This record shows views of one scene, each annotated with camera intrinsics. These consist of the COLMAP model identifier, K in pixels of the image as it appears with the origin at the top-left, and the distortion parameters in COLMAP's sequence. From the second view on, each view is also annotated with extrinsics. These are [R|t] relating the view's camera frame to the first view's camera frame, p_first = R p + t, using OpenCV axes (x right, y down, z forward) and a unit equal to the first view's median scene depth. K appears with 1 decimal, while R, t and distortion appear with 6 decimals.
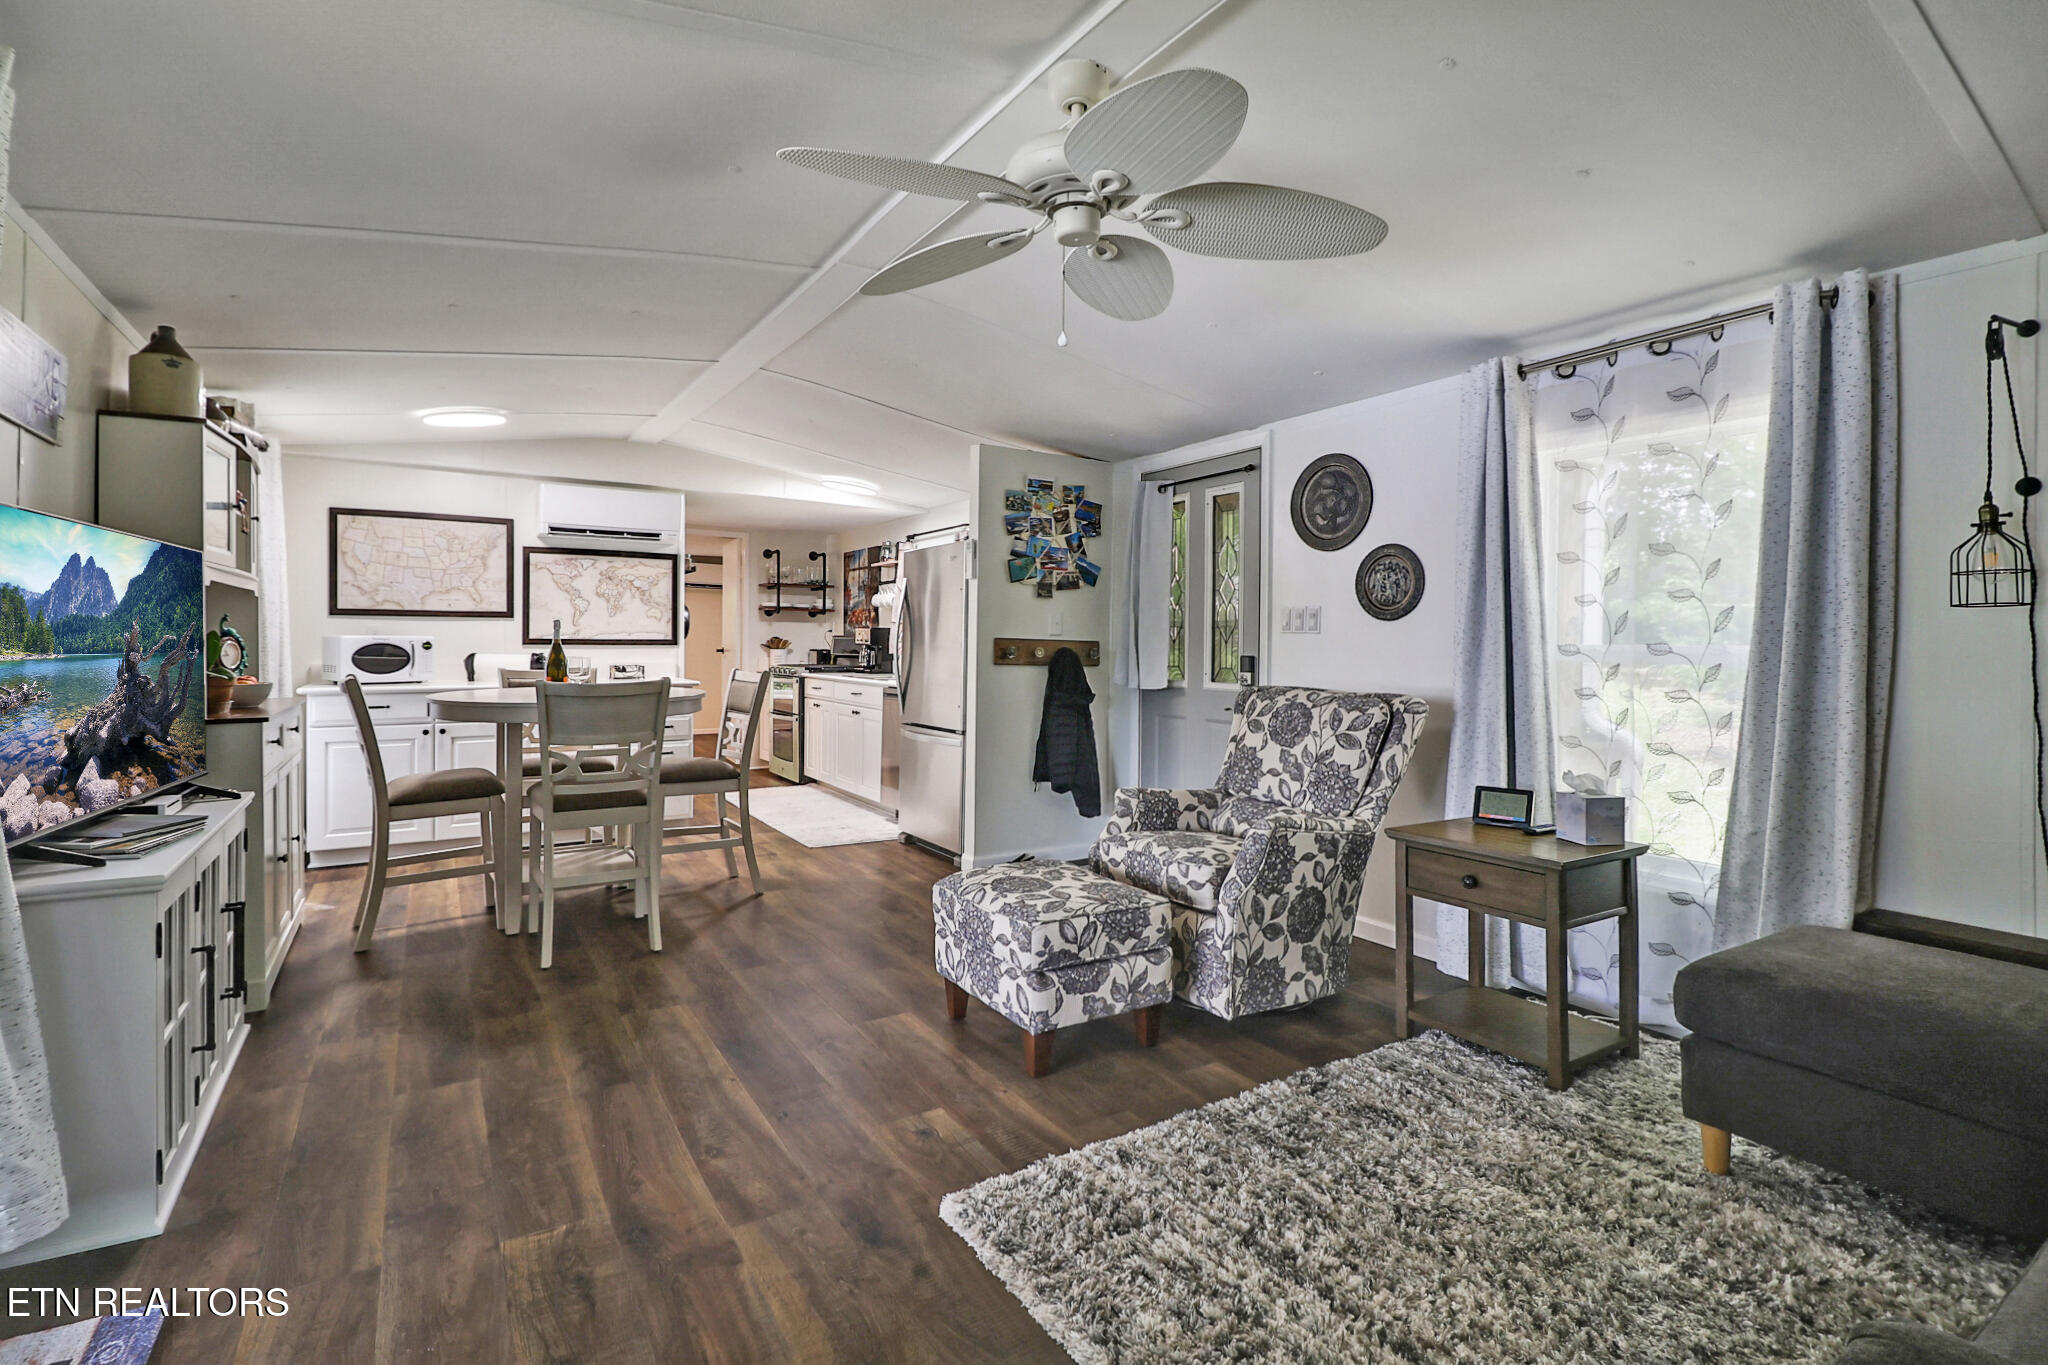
lens RADIAL K [[939.9, 0, 996.1], [0, 939.9, 640.6], [0, 0, 1]] dist [0.000886, -0.015060]
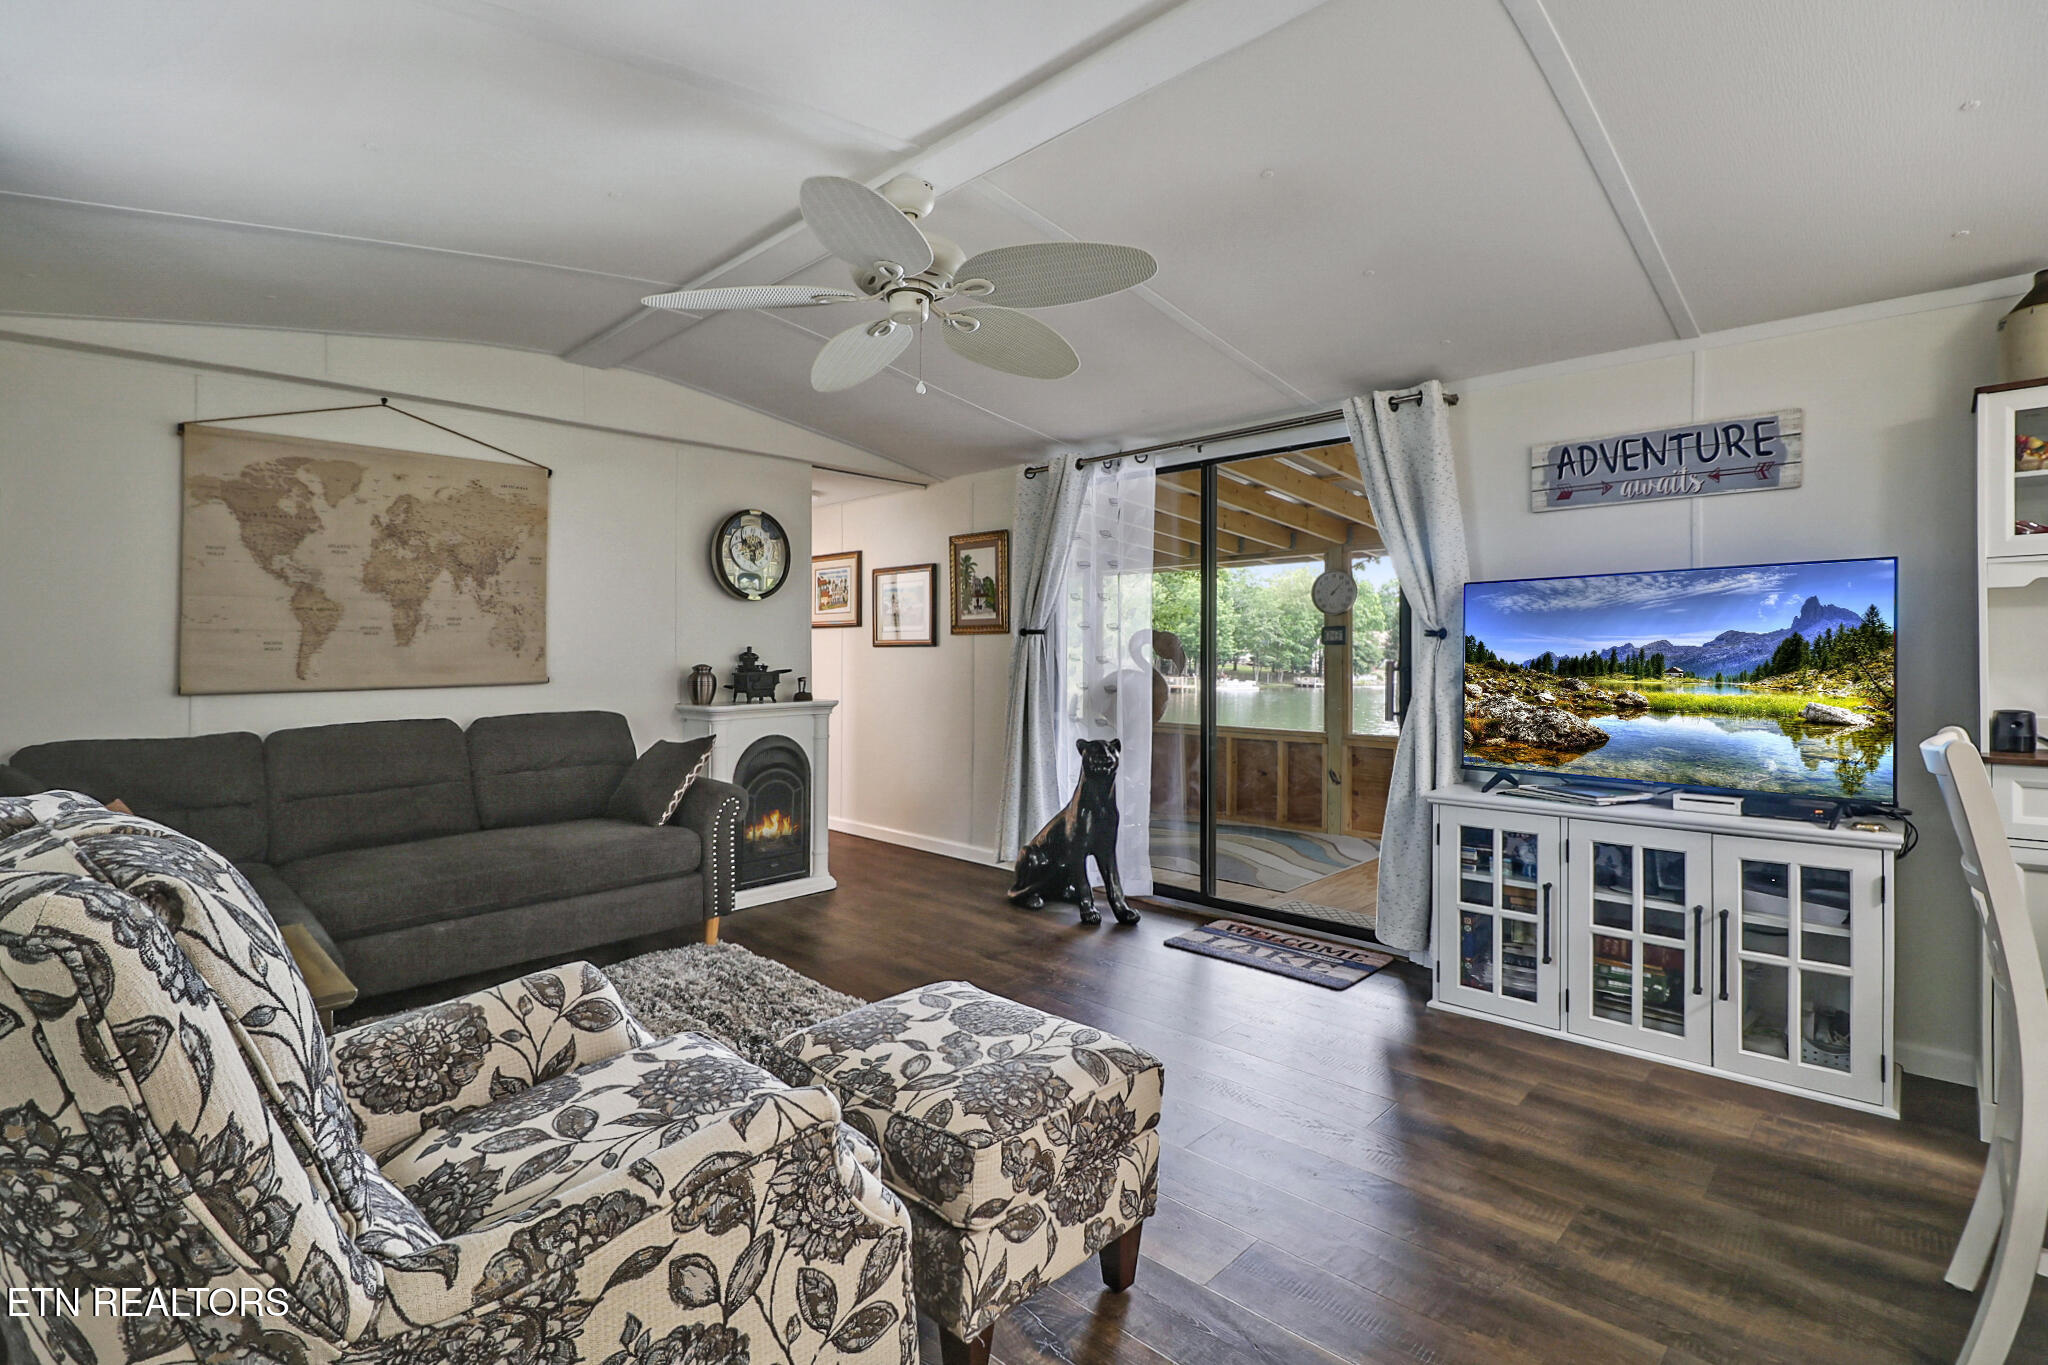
lens RADIAL K [[945.1, 0, 1011.1], [0, 945.1, 667.3], [0, 0, 1]] dist [0.002442, -0.015788]
pose [[-0.967856, 0.000035, -0.251503, 0.092373], [-0.001723, 0.999976, 0.006770, 0.002224], [0.251498, 0.006986, -0.967833, 0.812723]]
